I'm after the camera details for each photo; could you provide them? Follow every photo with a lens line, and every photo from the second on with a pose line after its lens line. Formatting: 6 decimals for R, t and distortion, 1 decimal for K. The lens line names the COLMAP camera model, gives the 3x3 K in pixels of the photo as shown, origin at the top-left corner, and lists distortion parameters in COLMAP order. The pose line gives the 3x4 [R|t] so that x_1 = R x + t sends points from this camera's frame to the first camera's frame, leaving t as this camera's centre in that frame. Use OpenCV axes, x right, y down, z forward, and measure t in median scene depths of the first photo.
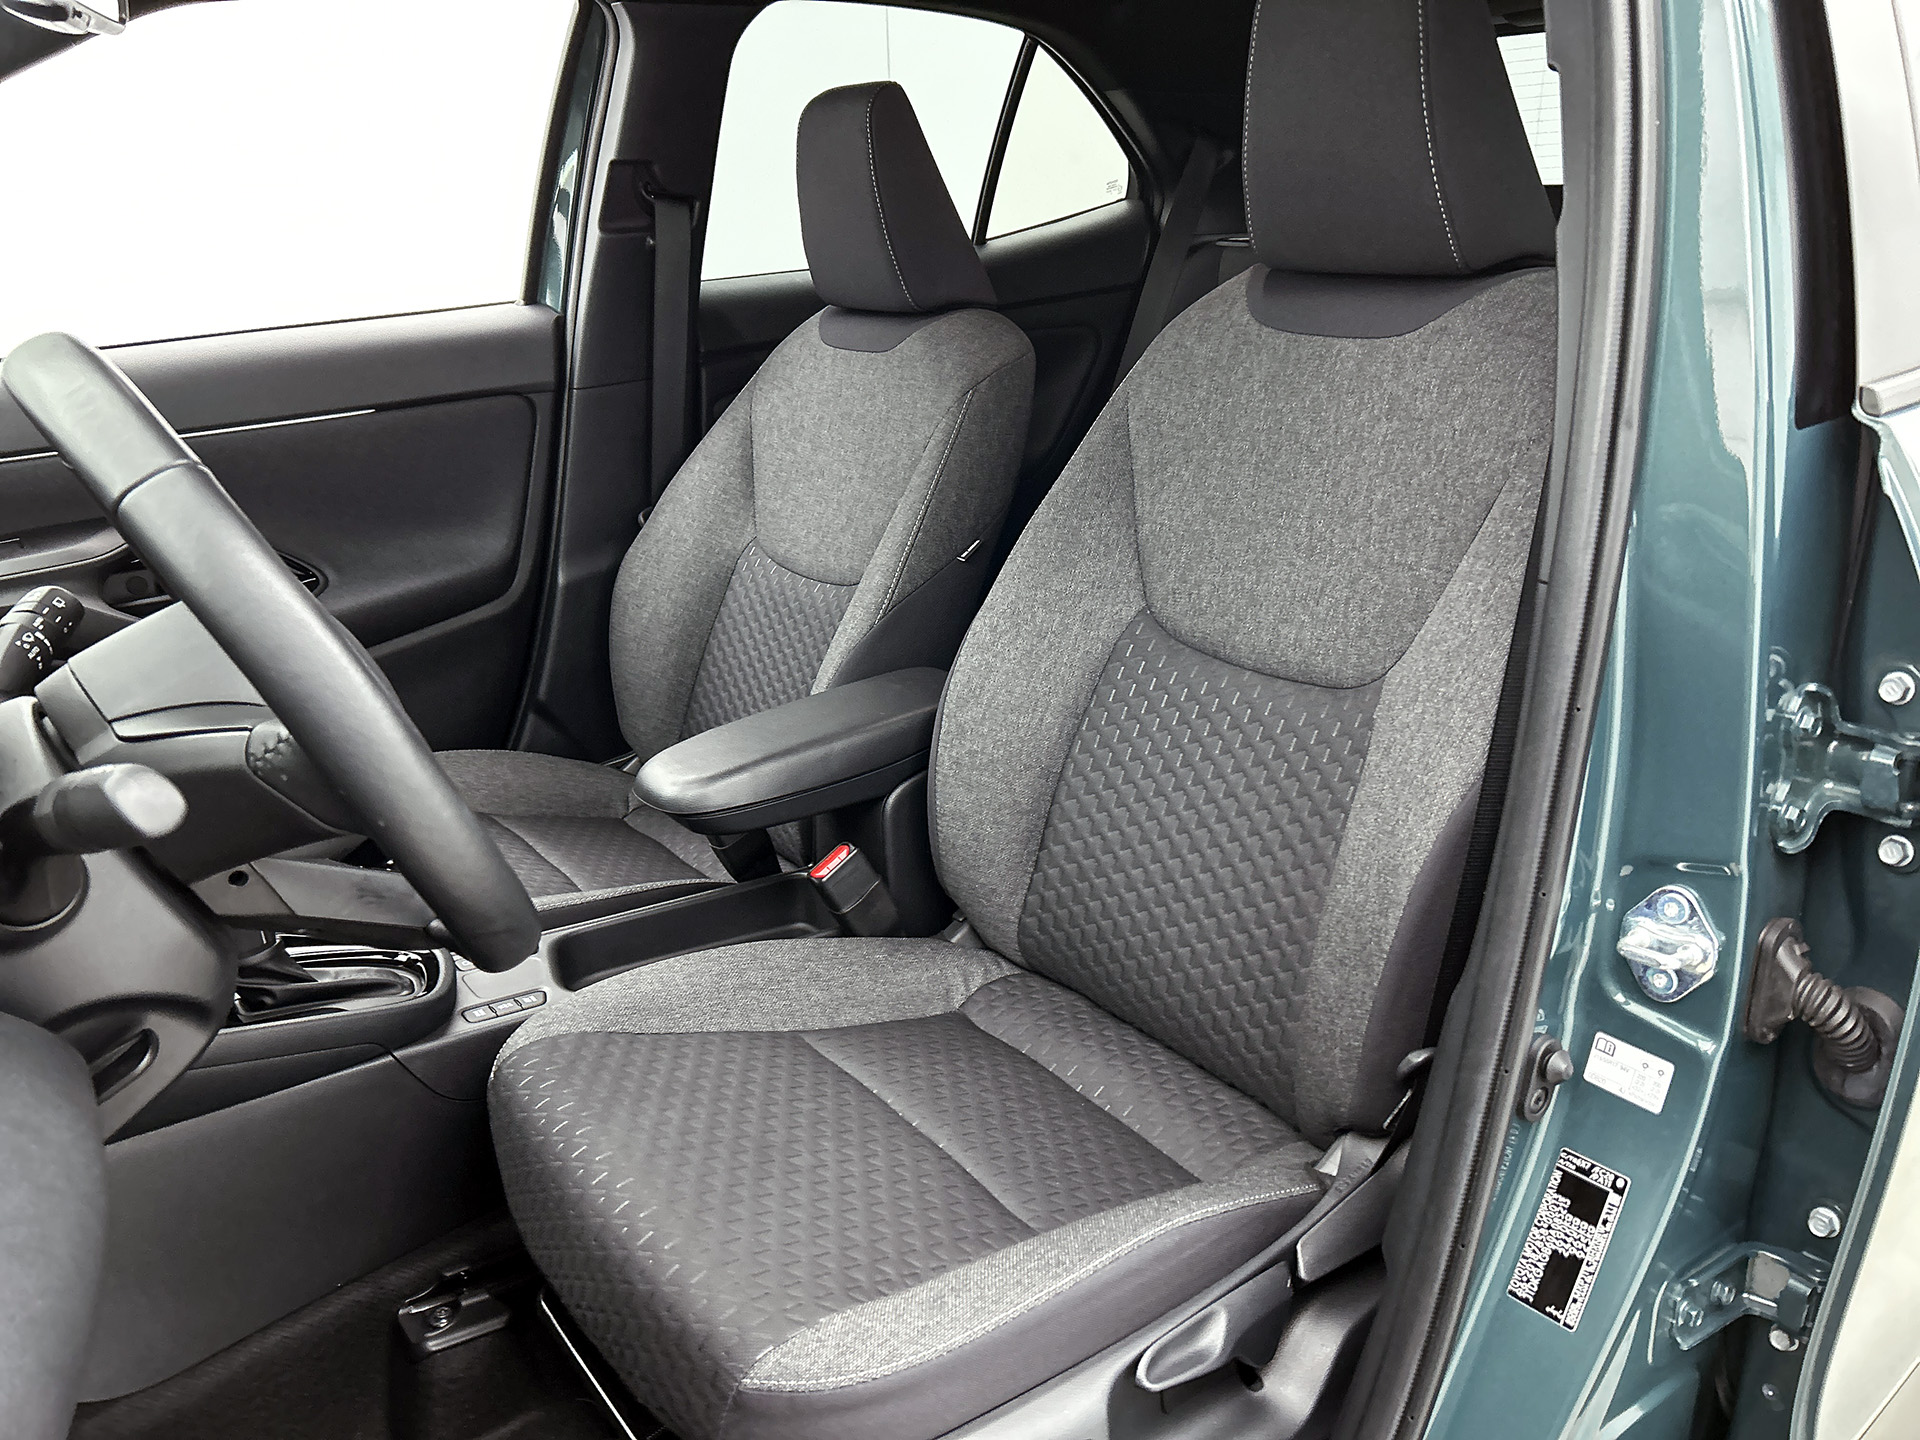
lens RADIAL K [[1422.2, 0, 988.0], [0, 1422.2, 724.5], [0, 0, 1]] dist [0.062746, -0.076333]
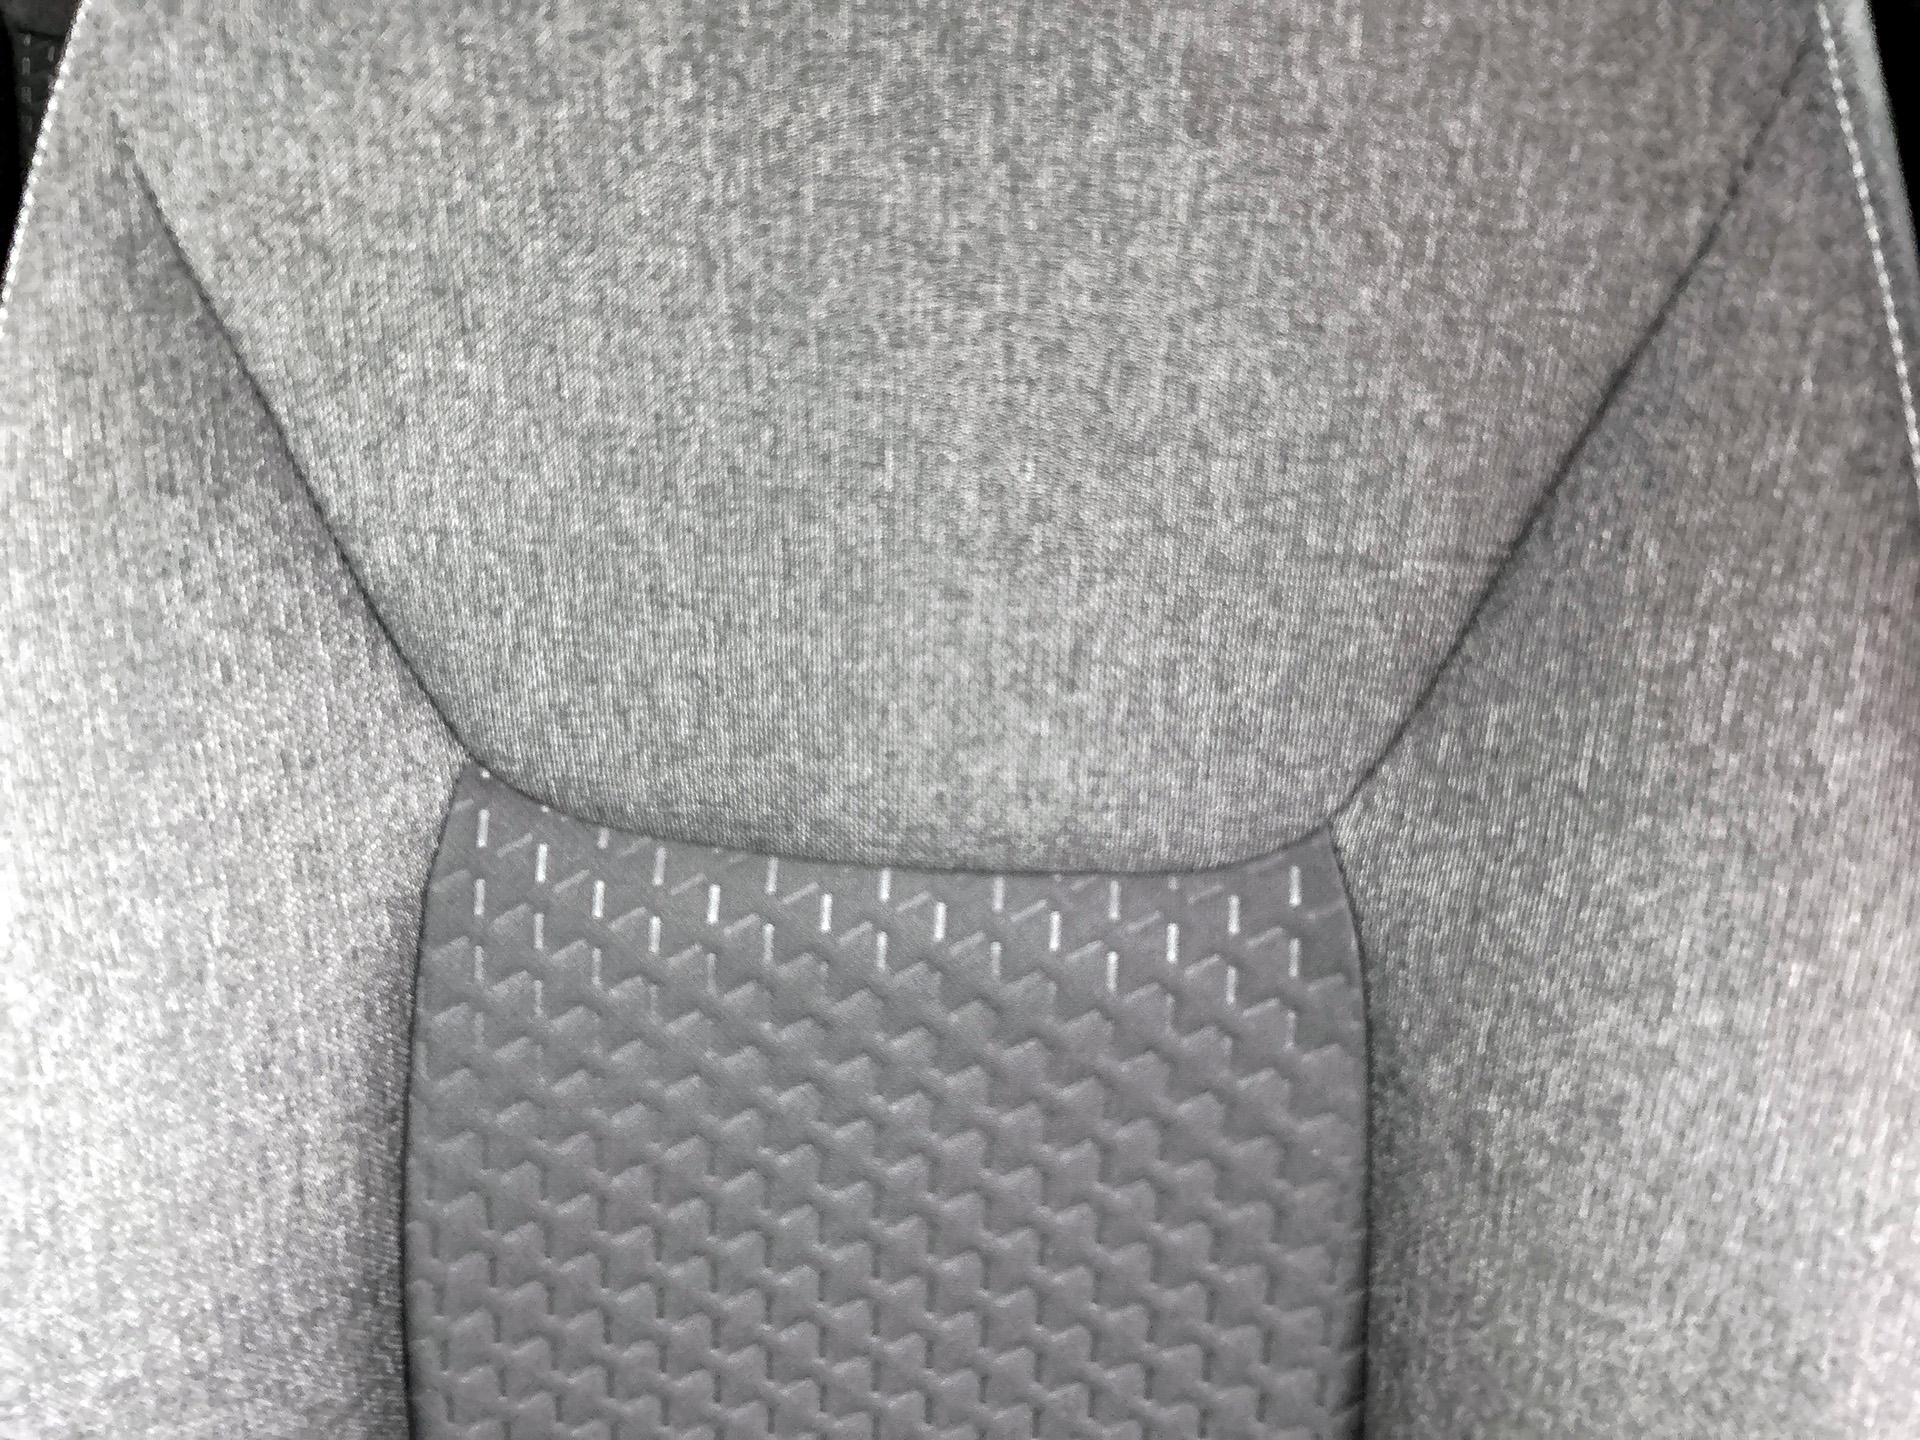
lens RADIAL K [[1422.2, 0, 988.0], [0, 1422.2, 724.5], [0, 0, 1]] dist [0.062746, -0.076333]
pose [[0.700097, -0.414118, 0.581696, -0.000581], [0.233149, 0.902571, 0.361949, -0.205933], [-0.674912, -0.117777, 0.728438, 0.722847]]
